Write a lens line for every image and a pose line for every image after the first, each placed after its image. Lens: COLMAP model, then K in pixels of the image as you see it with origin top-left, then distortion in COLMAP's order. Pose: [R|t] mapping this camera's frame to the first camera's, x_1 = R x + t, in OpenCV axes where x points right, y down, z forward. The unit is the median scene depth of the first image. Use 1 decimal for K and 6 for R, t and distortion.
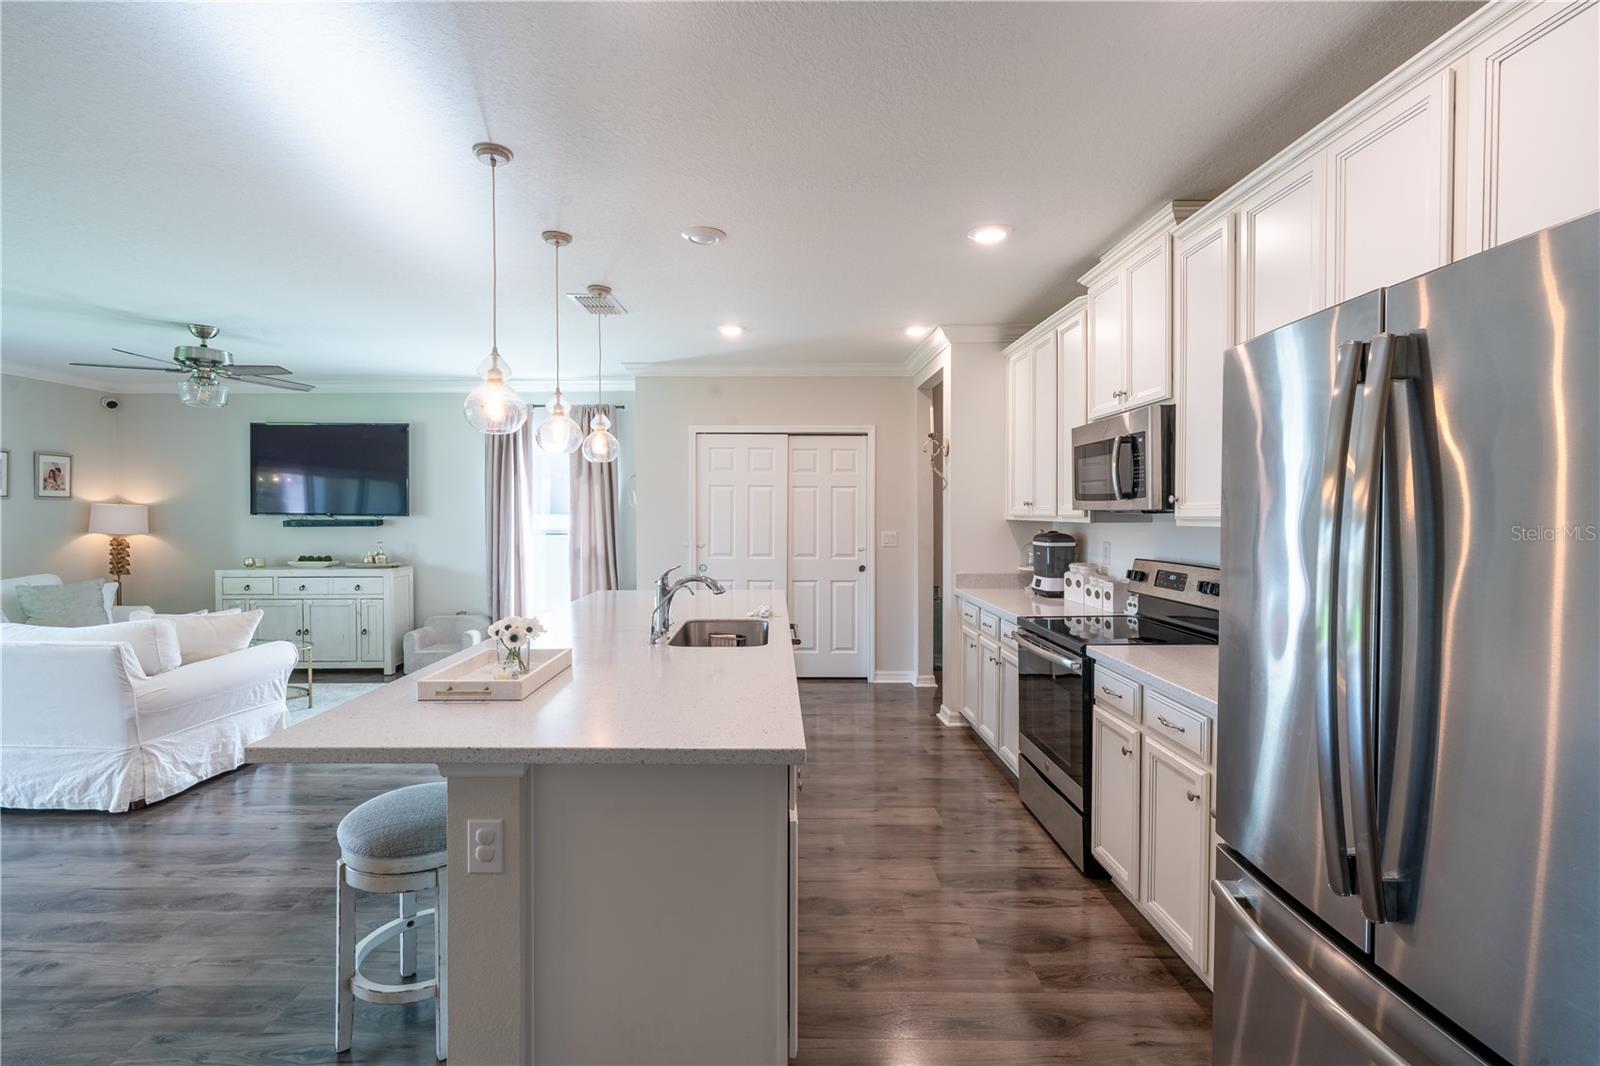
lens RADIAL K [[722.3, 0, 771.4], [0, 722.3, 525.6], [0, 0, 1]] dist [-0.008188, 0.004065]
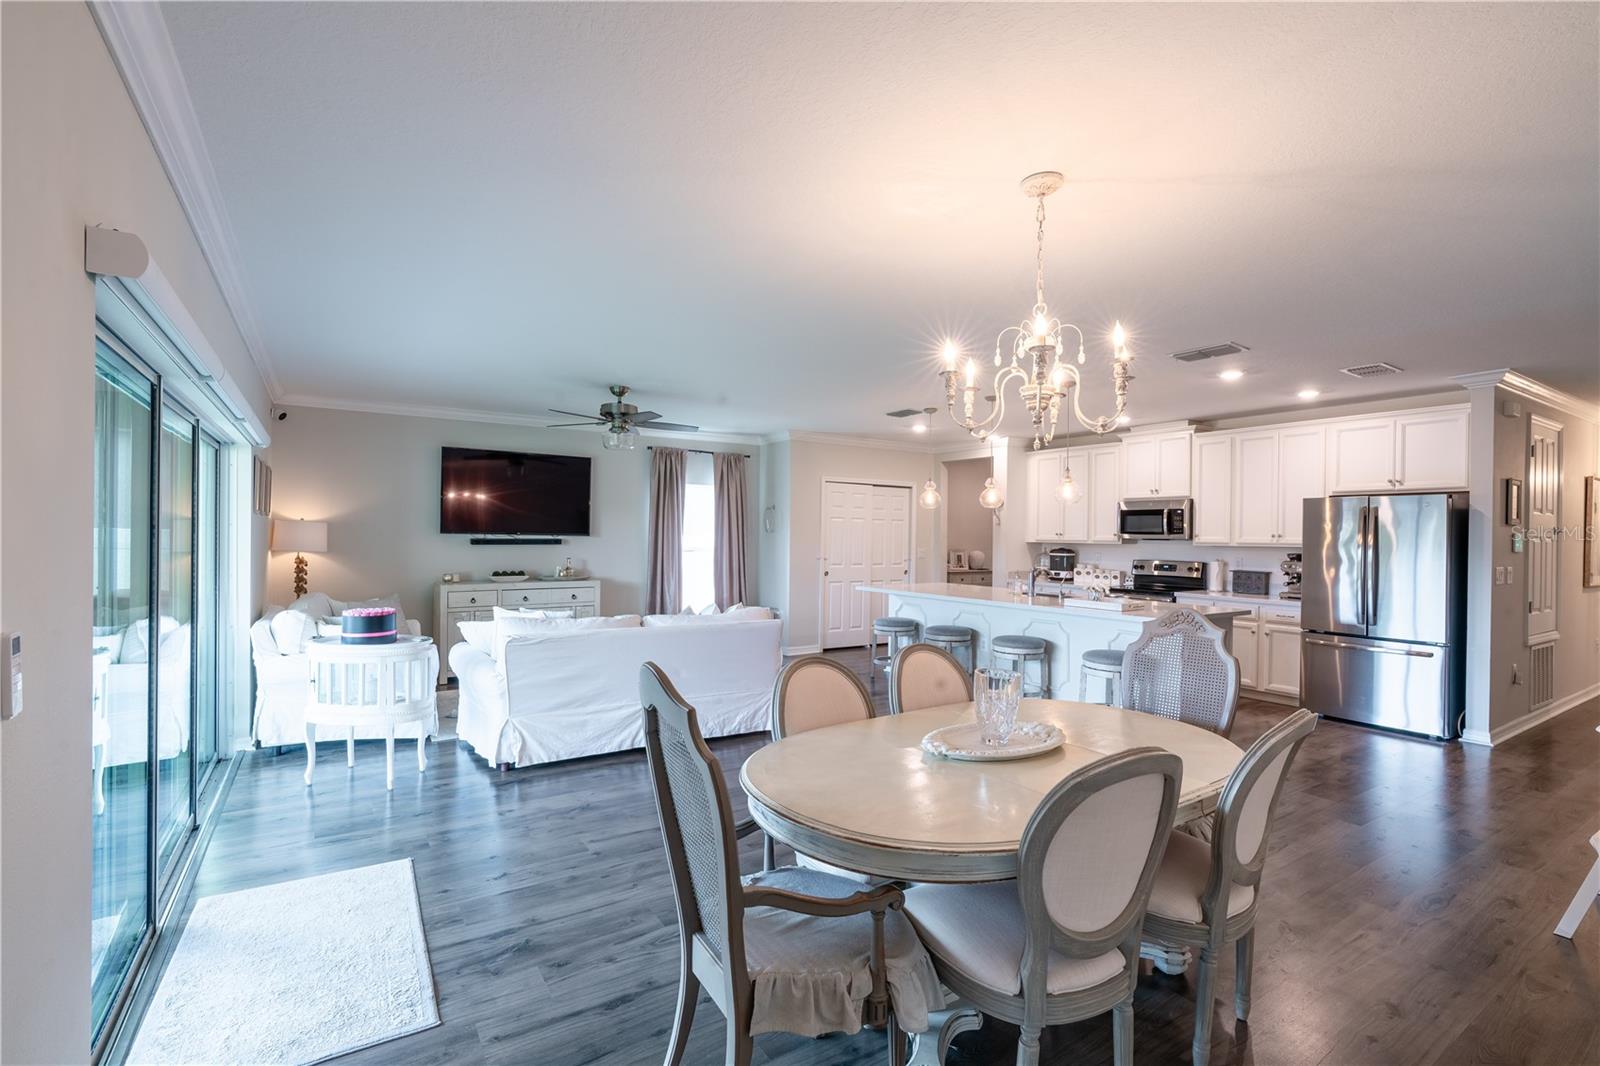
lens RADIAL K [[722.3, 0, 783.5], [0, 722.3, 530.0], [0, 0, 1]] dist [-0.008188, 0.004065]
pose [[0.840826, 0.012608, 0.541159, -1.497397], [-0.002285, 0.999802, -0.019743, -0.000602], [-0.541301, 0.015364, 0.840688, -0.277840]]
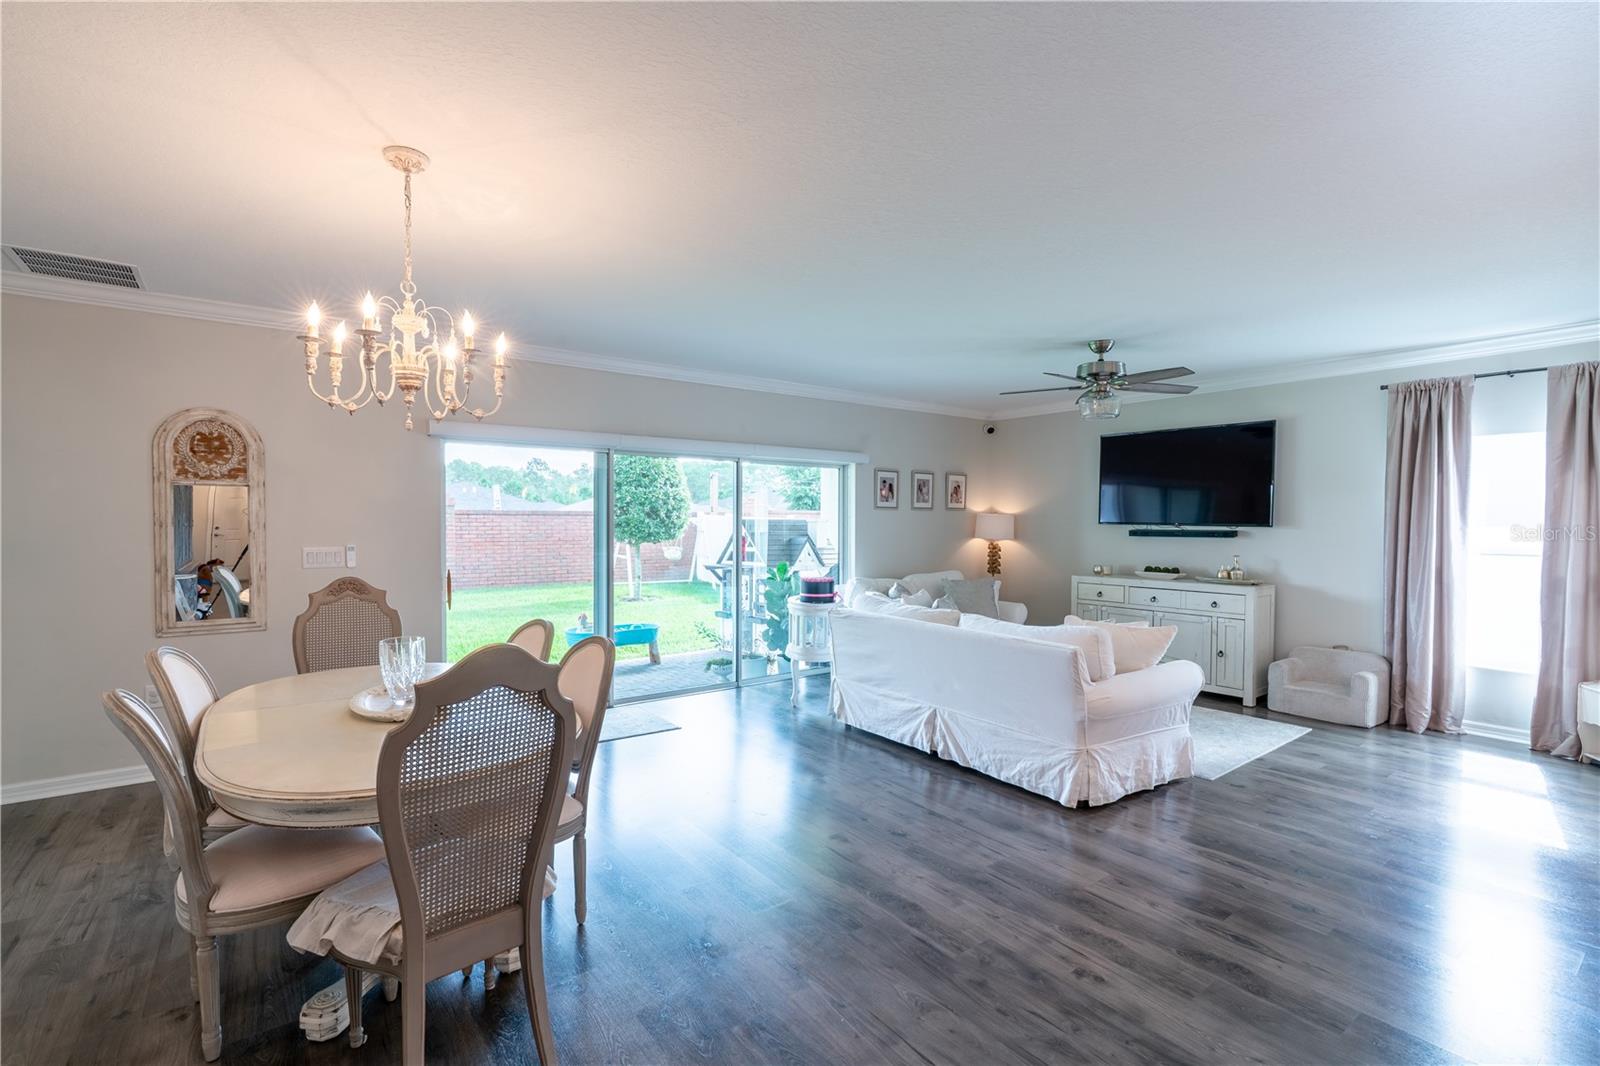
lens RADIAL K [[722.3, 0, 783.9], [0, 722.3, 530.7], [0, 0, 1]] dist [-0.008188, 0.004065]
pose [[0.595452, 0.015908, -0.803234, -0.273182], [-0.020311, 0.999782, 0.004744, -0.001747], [0.803134, 0.013489, 0.595645, 0.028836]]
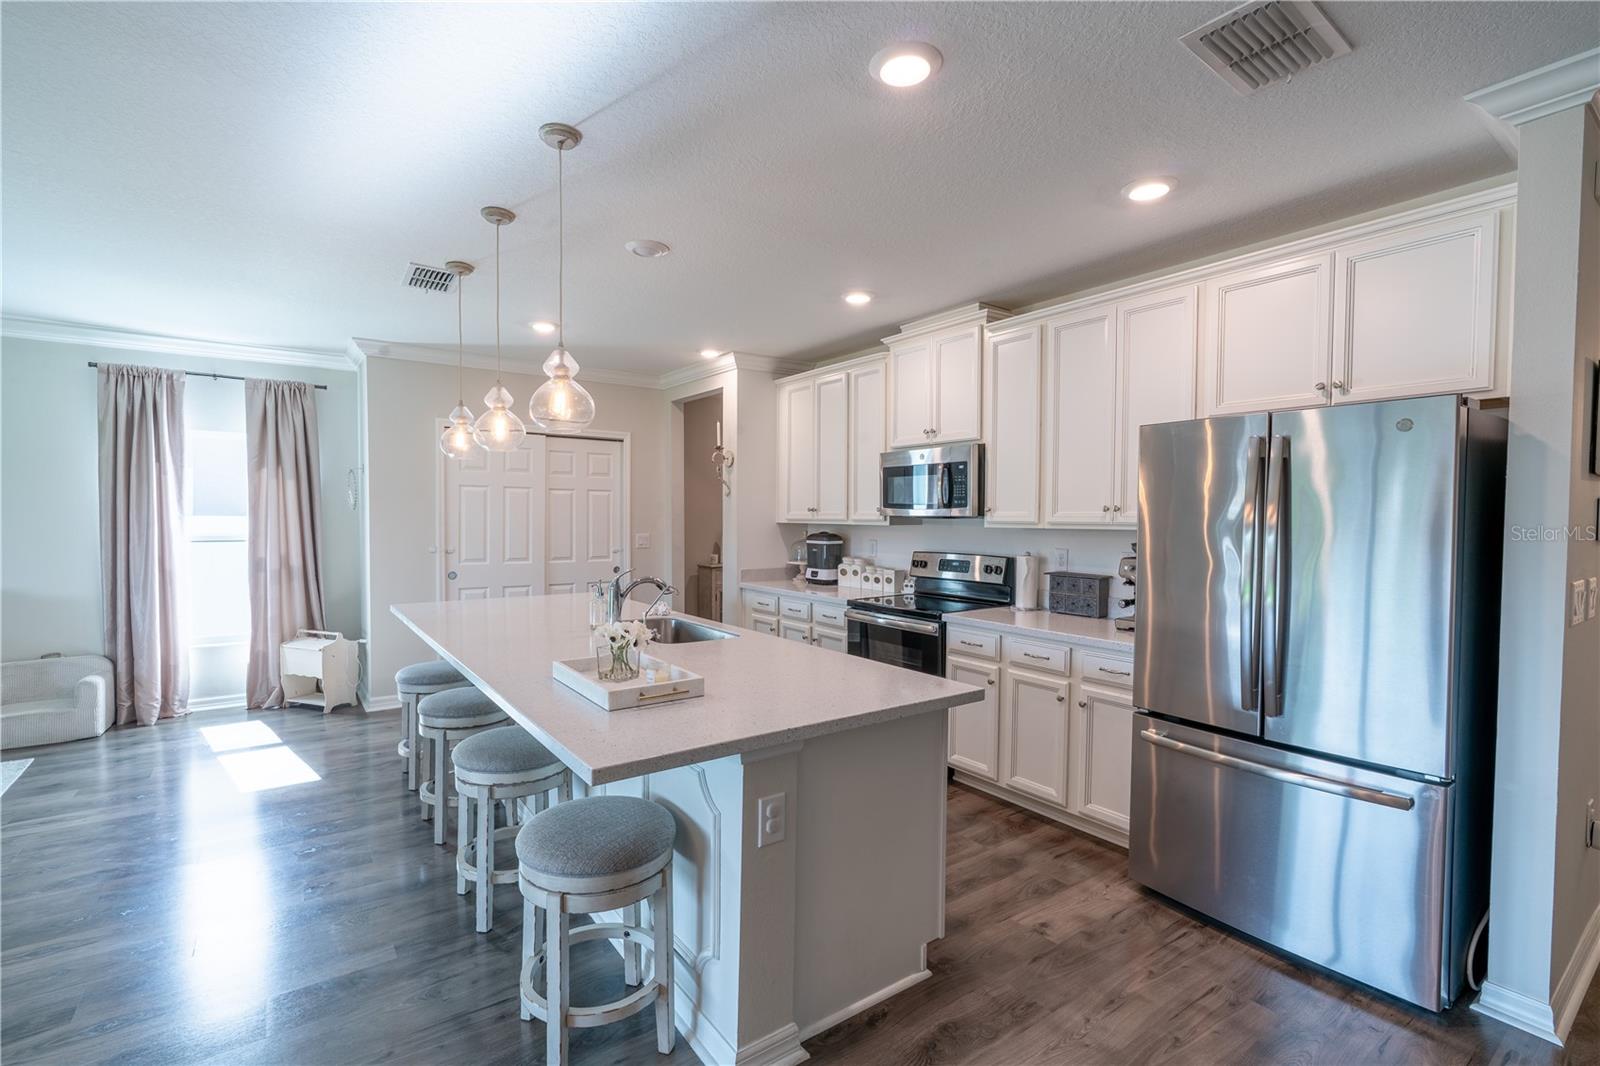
lens RADIAL K [[722.3, 0, 781.5], [0, 722.3, 532.4], [0, 0, 1]] dist [-0.008188, 0.004065]
pose [[0.815973, -0.009294, 0.578015, -0.439666], [0.004415, 0.999942, 0.009844, -0.004460], [-0.578073, -0.005481, 0.815967, 0.034932]]
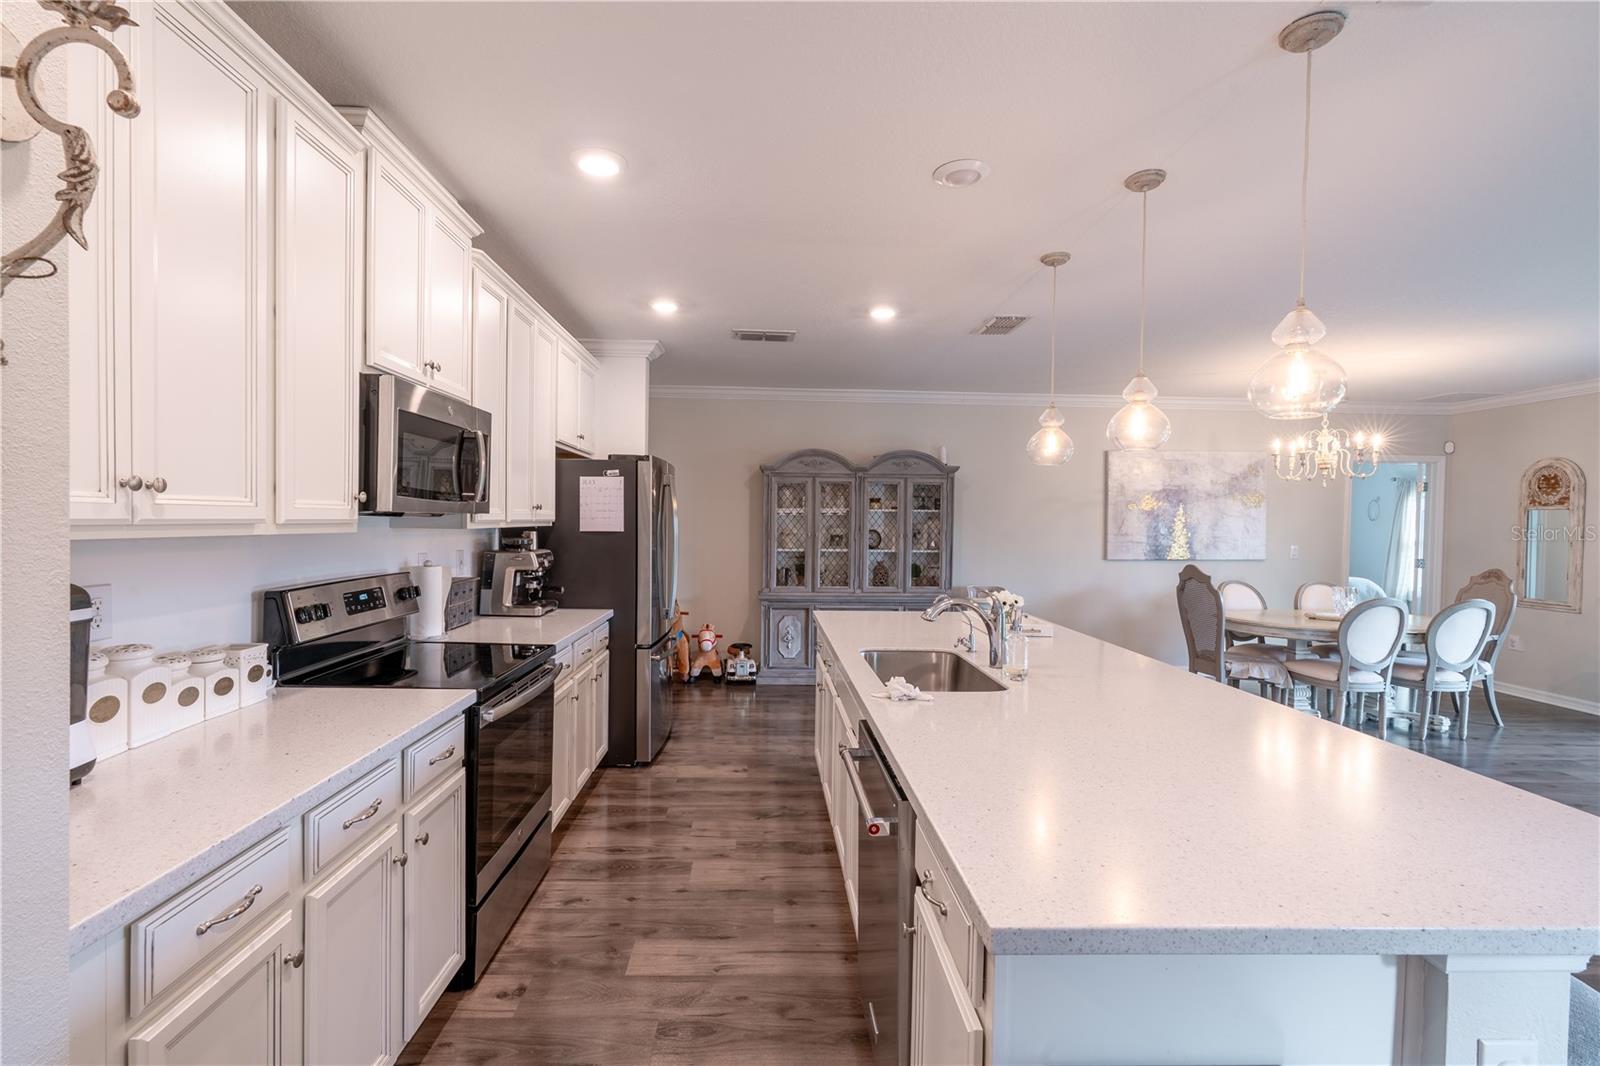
lens RADIAL K [[722.3, 0, 783.5], [0, 722.3, 526.2], [0, 0, 1]] dist [-0.008188, 0.004065]
pose [[-0.999298, -0.013227, -0.035039, 0.101160], [-0.014135, 0.999568, 0.025776, -0.026873], [0.034683, 0.026254, -0.999053, 1.473925]]
